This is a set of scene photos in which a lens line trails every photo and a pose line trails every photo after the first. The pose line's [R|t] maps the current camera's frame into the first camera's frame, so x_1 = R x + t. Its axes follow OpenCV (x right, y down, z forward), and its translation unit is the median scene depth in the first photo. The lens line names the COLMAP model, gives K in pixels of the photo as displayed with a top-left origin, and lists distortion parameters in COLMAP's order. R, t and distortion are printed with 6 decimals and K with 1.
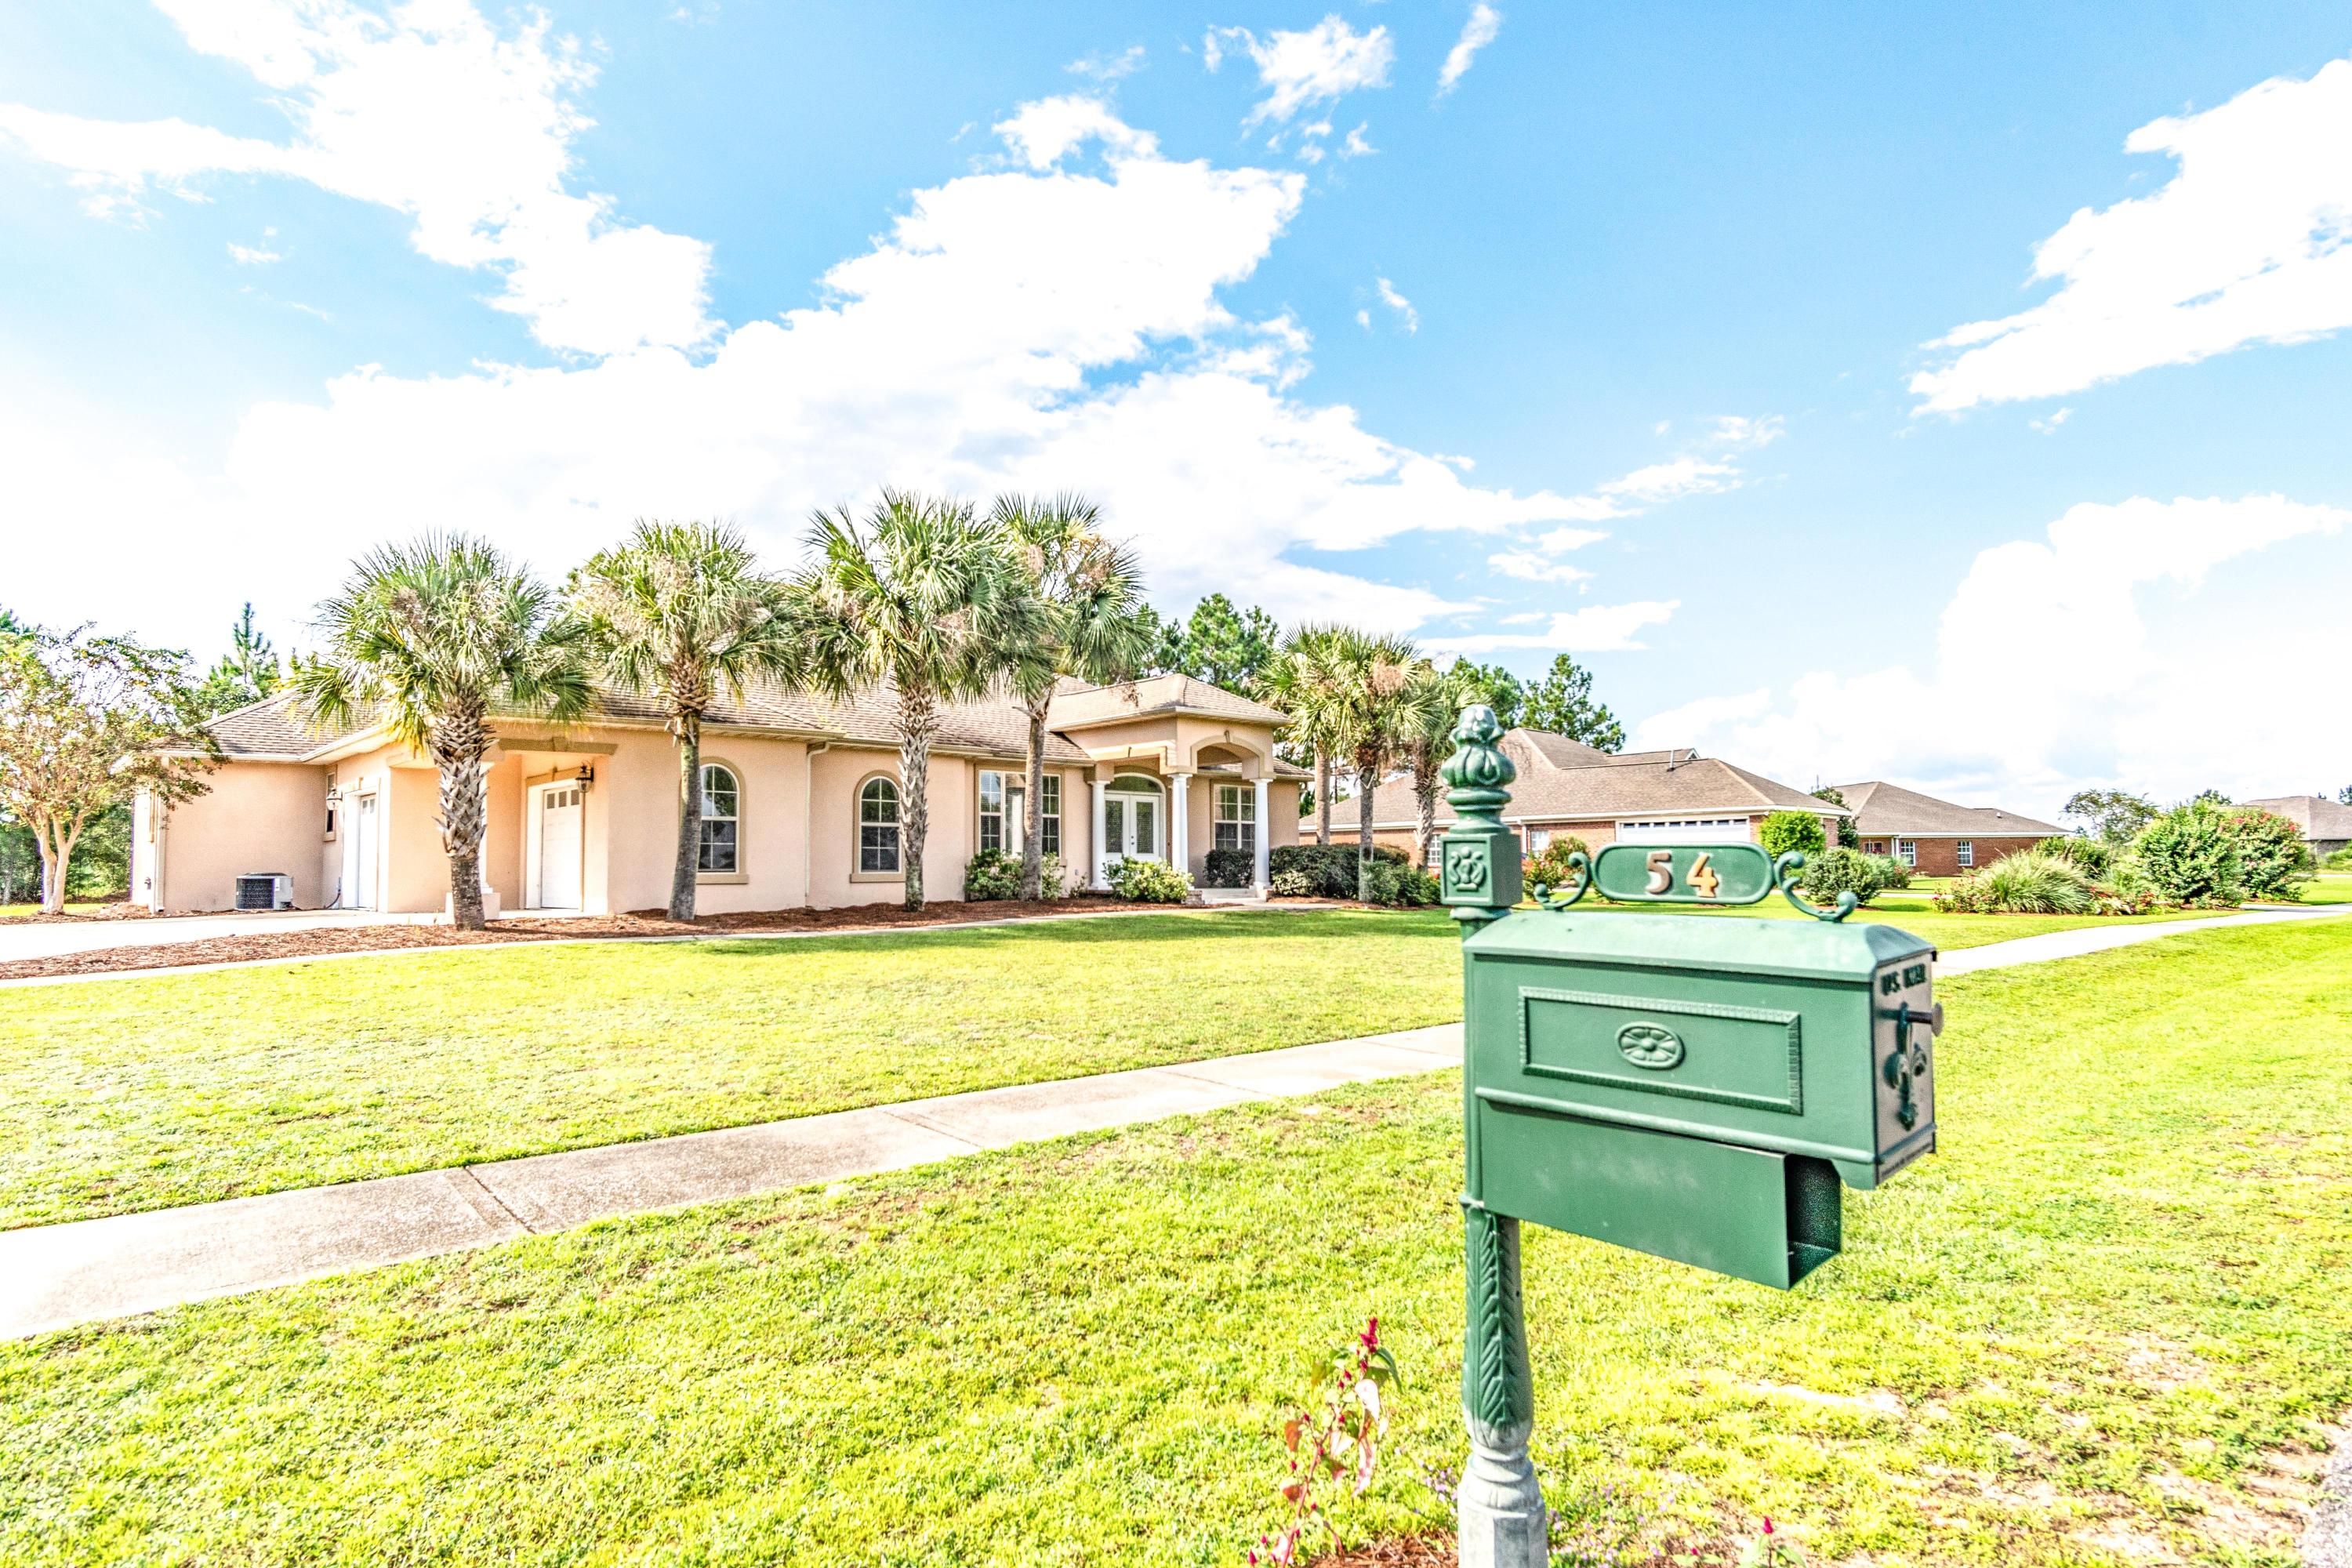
lens RADIAL K [[1238.2, 0, 1165.8], [0, 1238.2, 787.2], [0, 0, 1]] dist [0.002577, 0.000366]
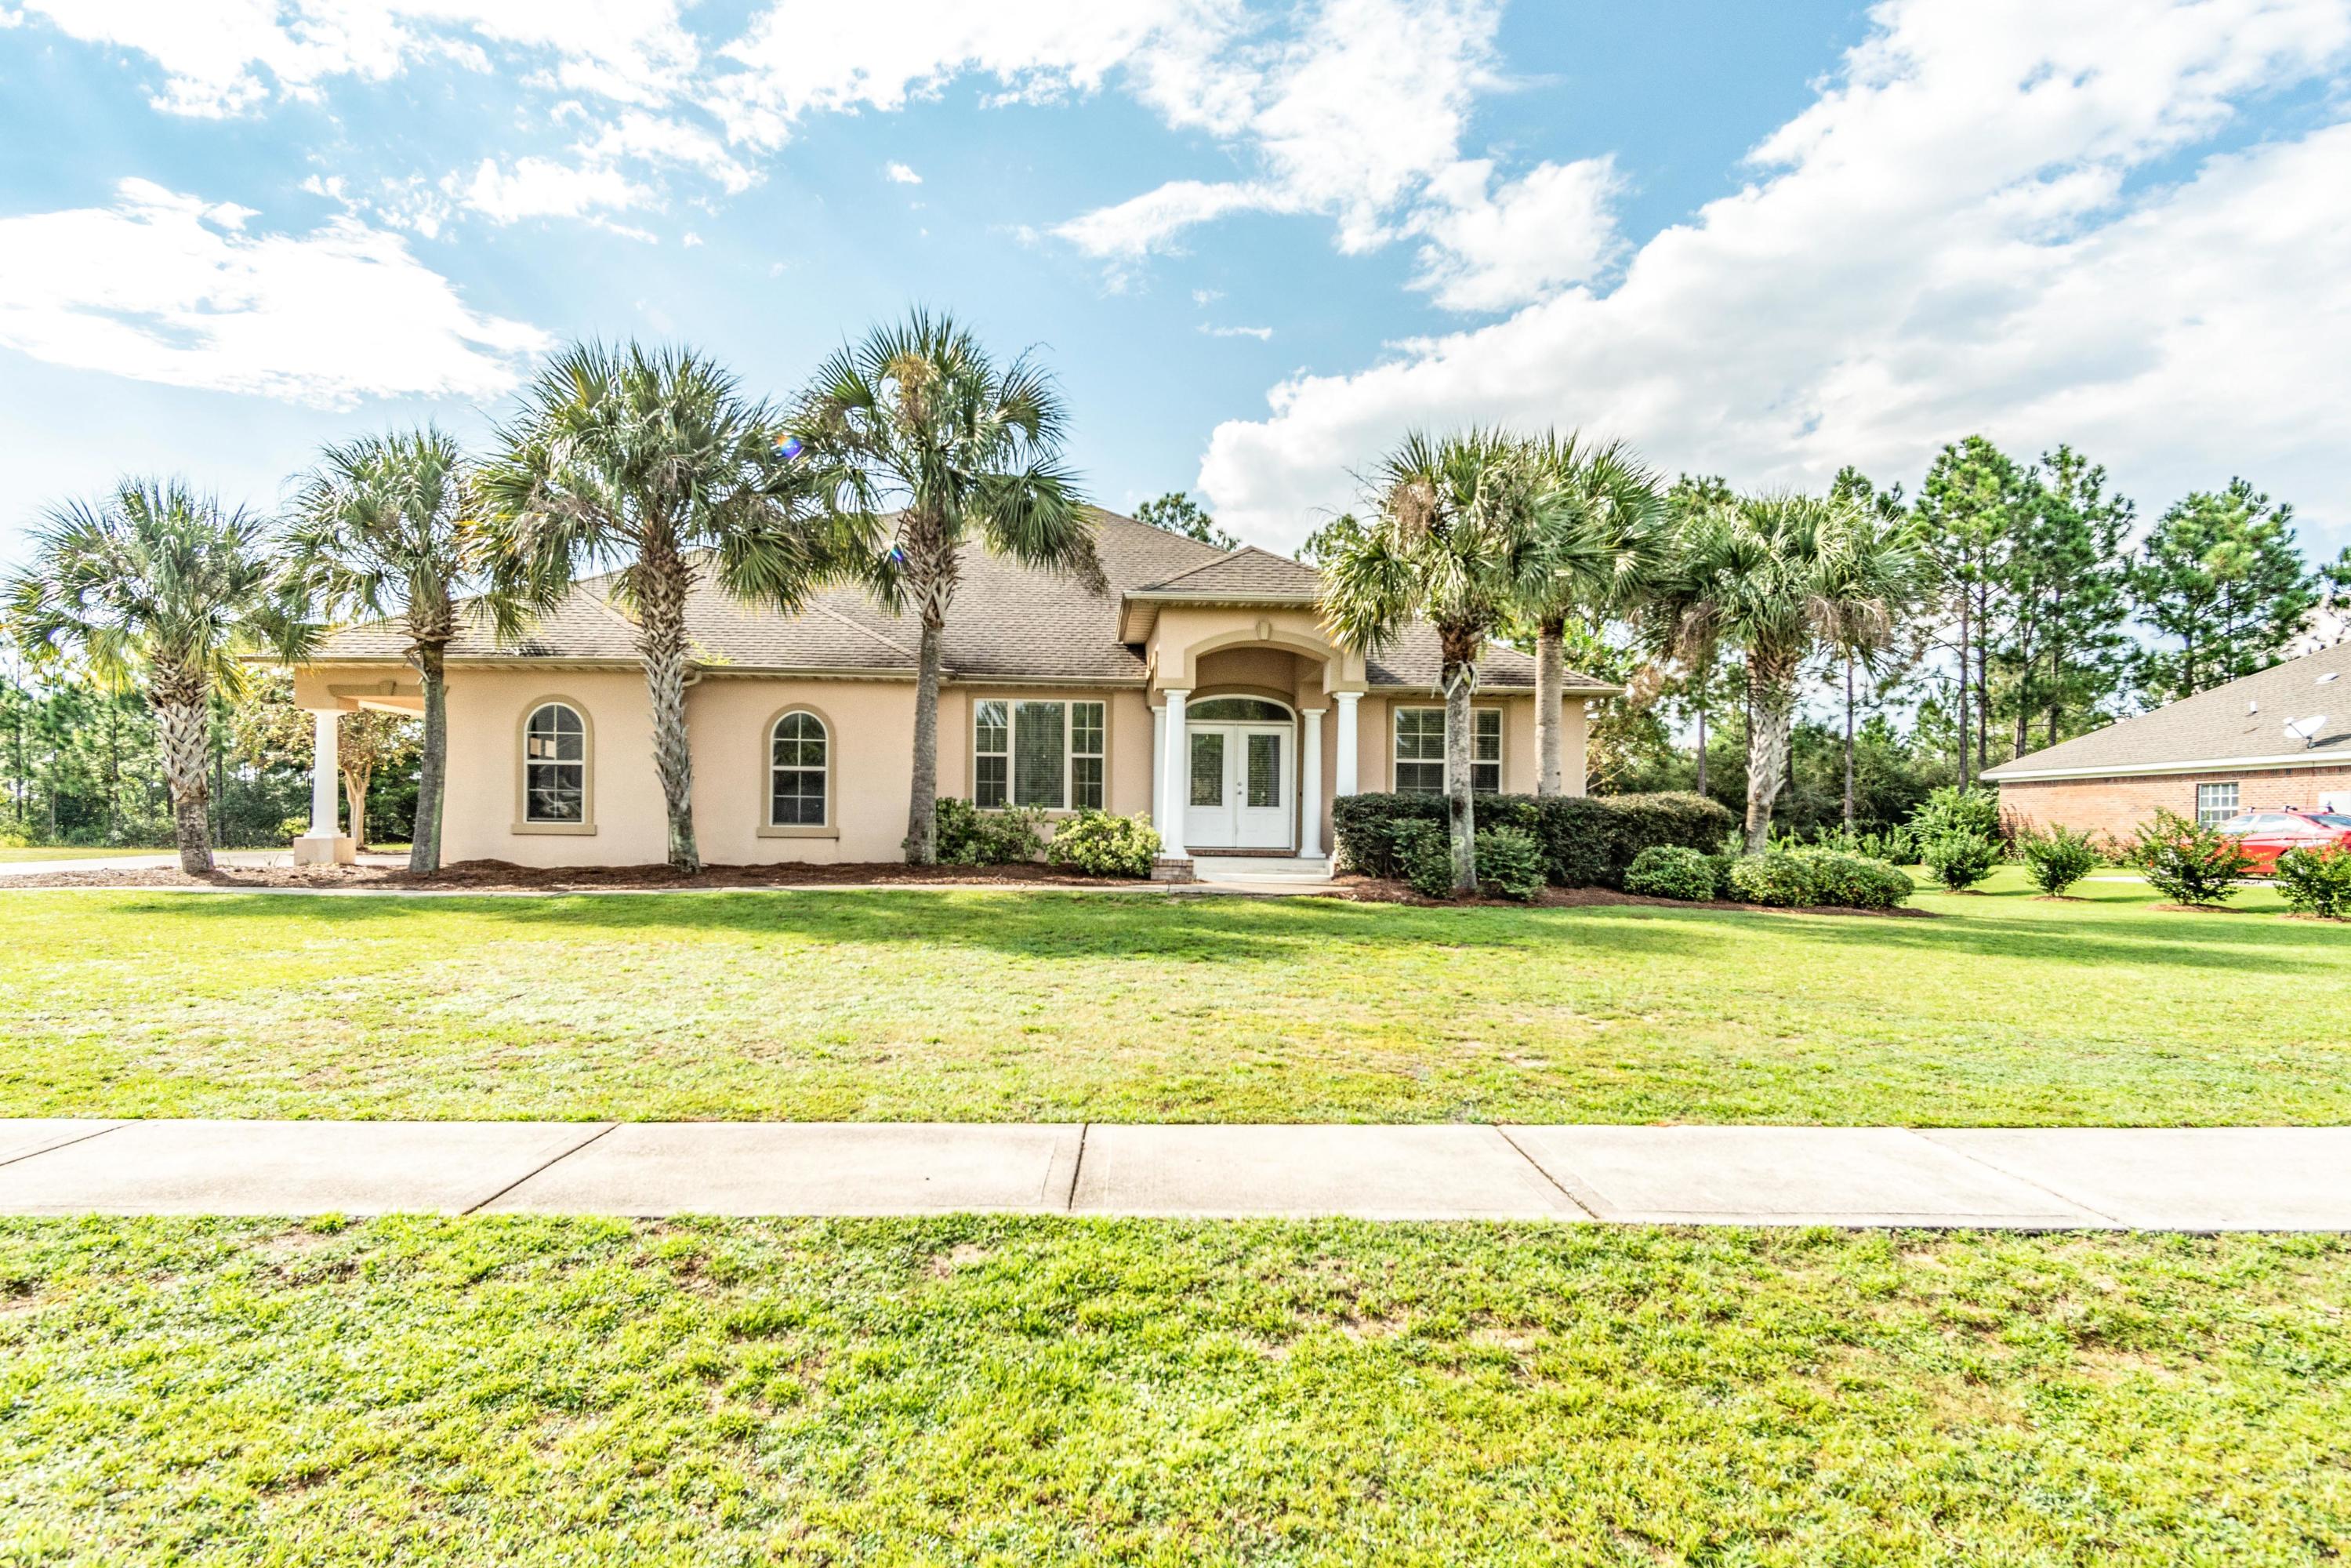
lens RADIAL K [[1305.2, 0, 1150.7], [0, 1305.2, 846.5], [0, 0, 1]] dist [-0.001068, -0.000633]
pose [[0.768824, 0.021819, -0.639088, 0.457869], [0.026910, 0.997428, 0.066426, 0.027359], [0.638894, -0.068268, 0.766260, 0.424710]]
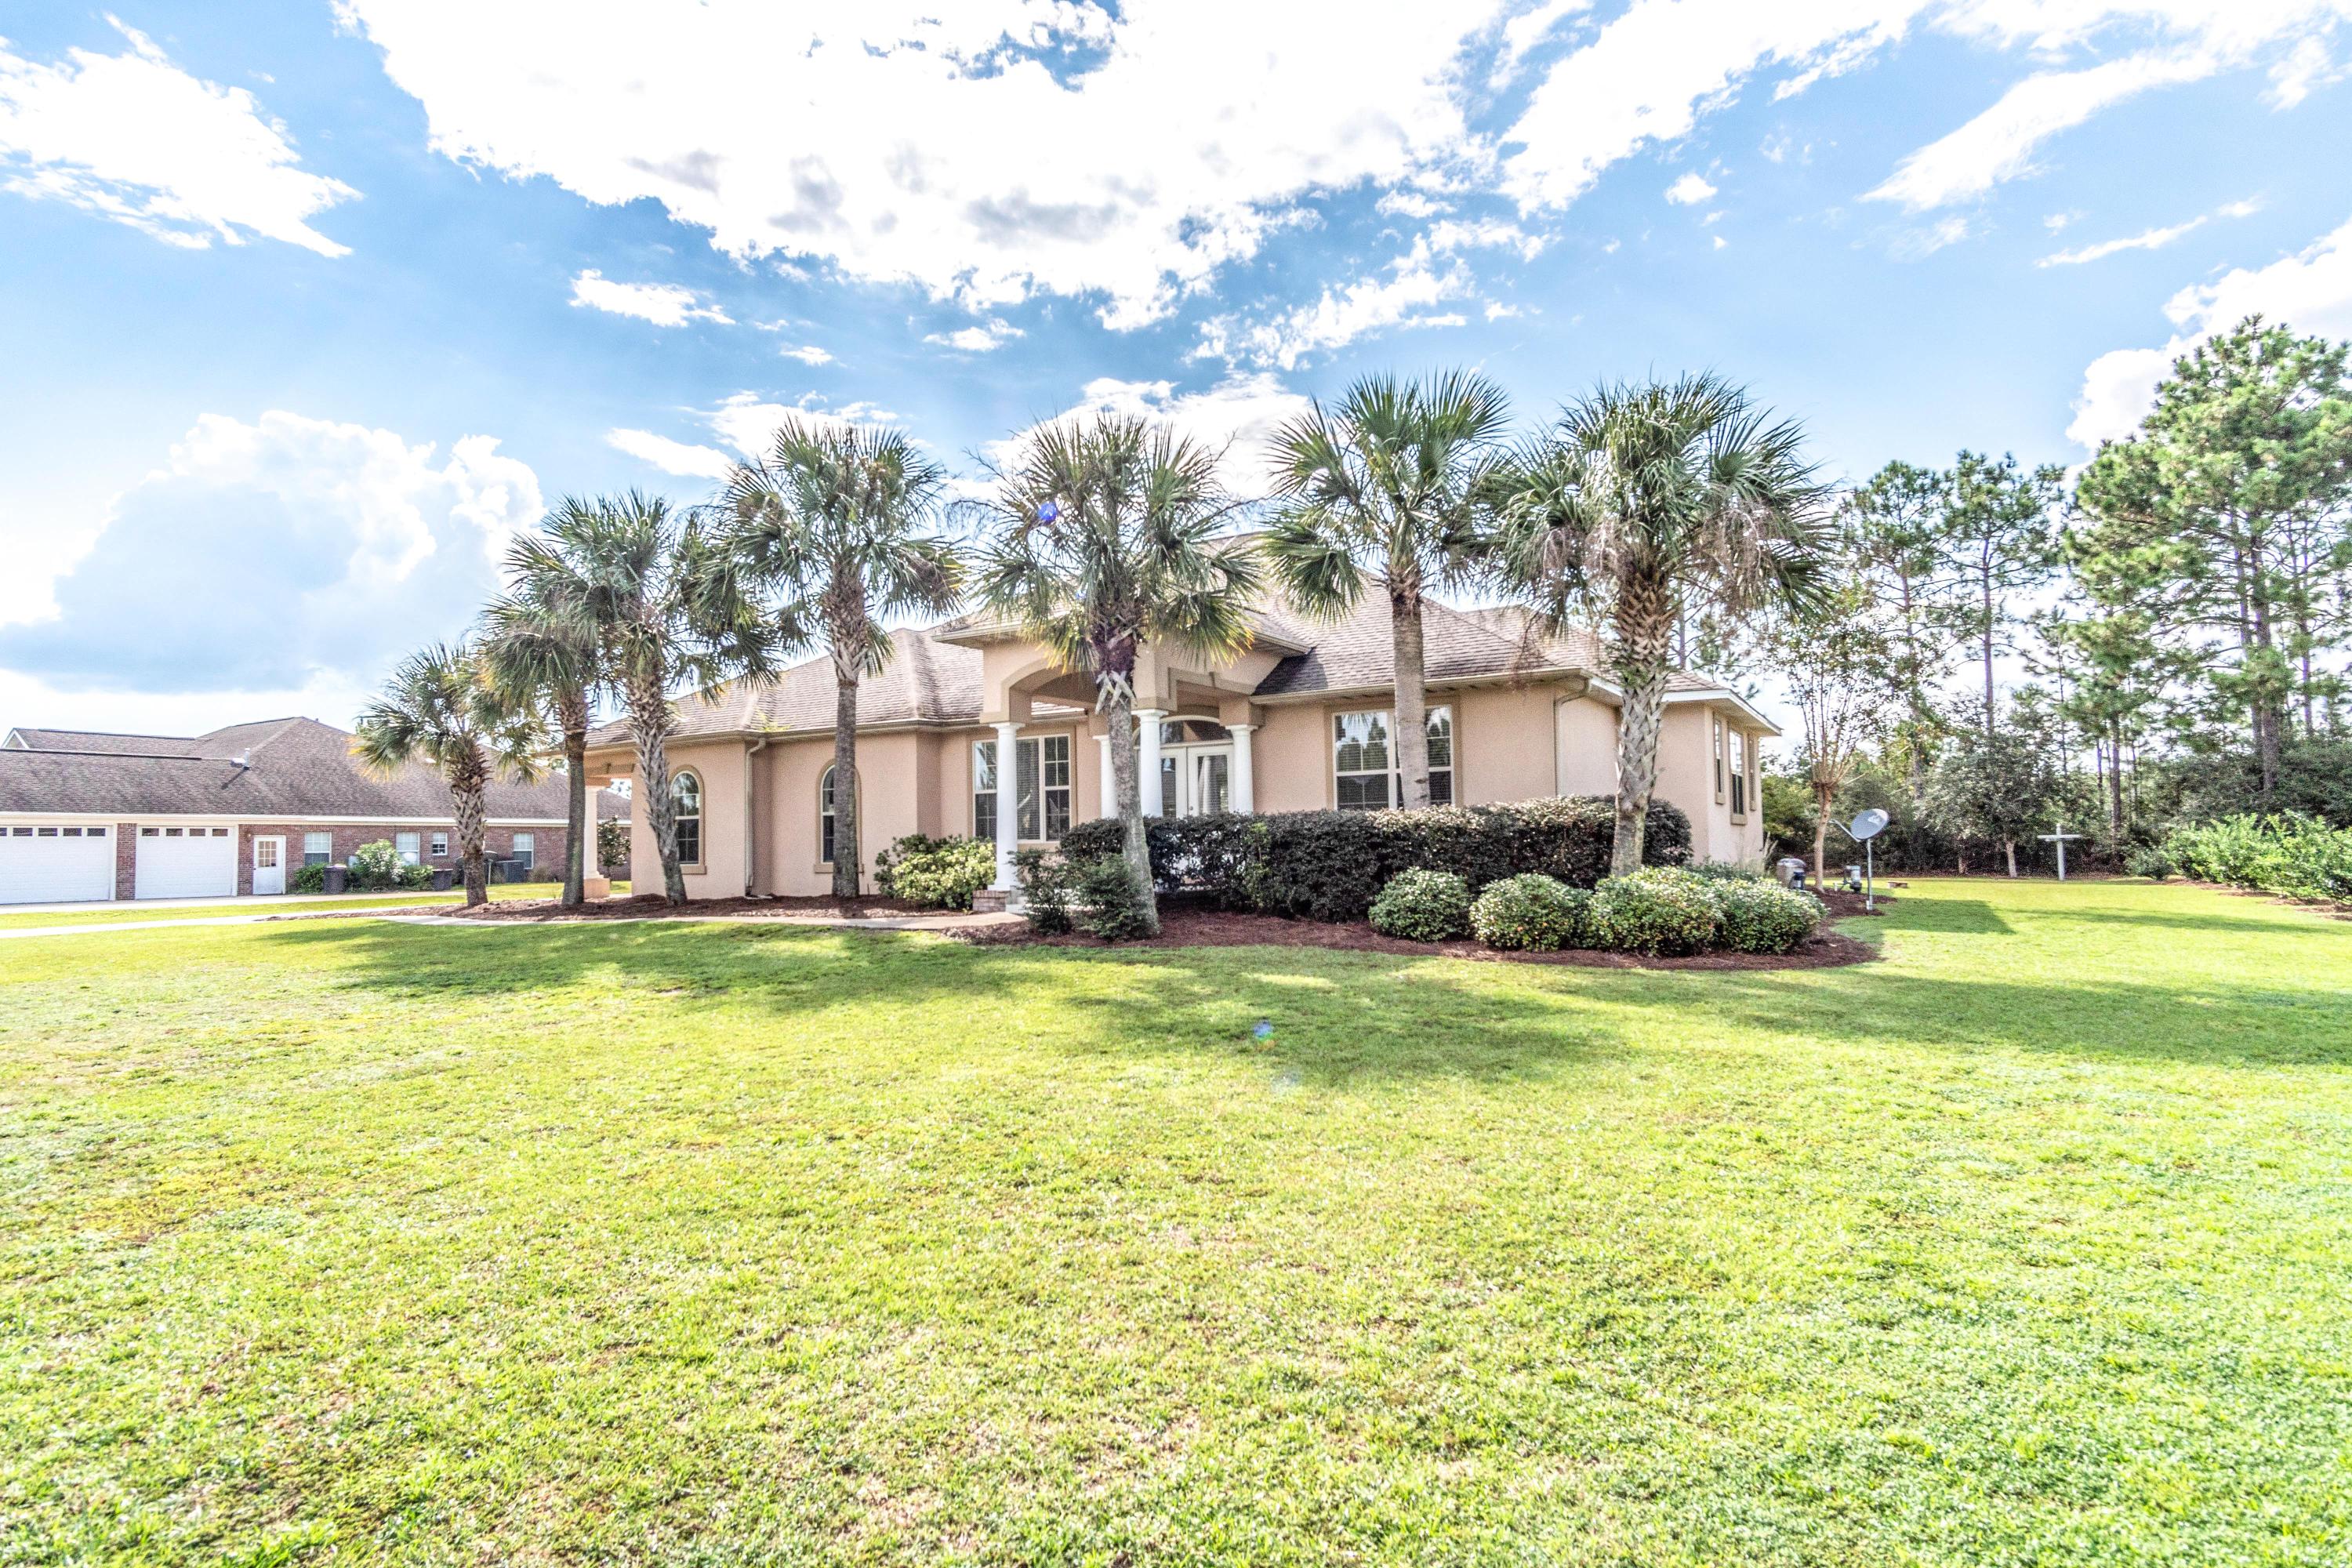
lens RADIAL K [[1231.0, 0, 1168.4], [0, 1231.0, 785.2], [0, 0, 1]] dist [0.001735, 0.003004]
pose [[0.260657, -0.048355, -0.964220, 0.698756], [0.083222, 0.996153, -0.027459, 0.049860], [0.961838, -0.073087, 0.263678, 0.887443]]
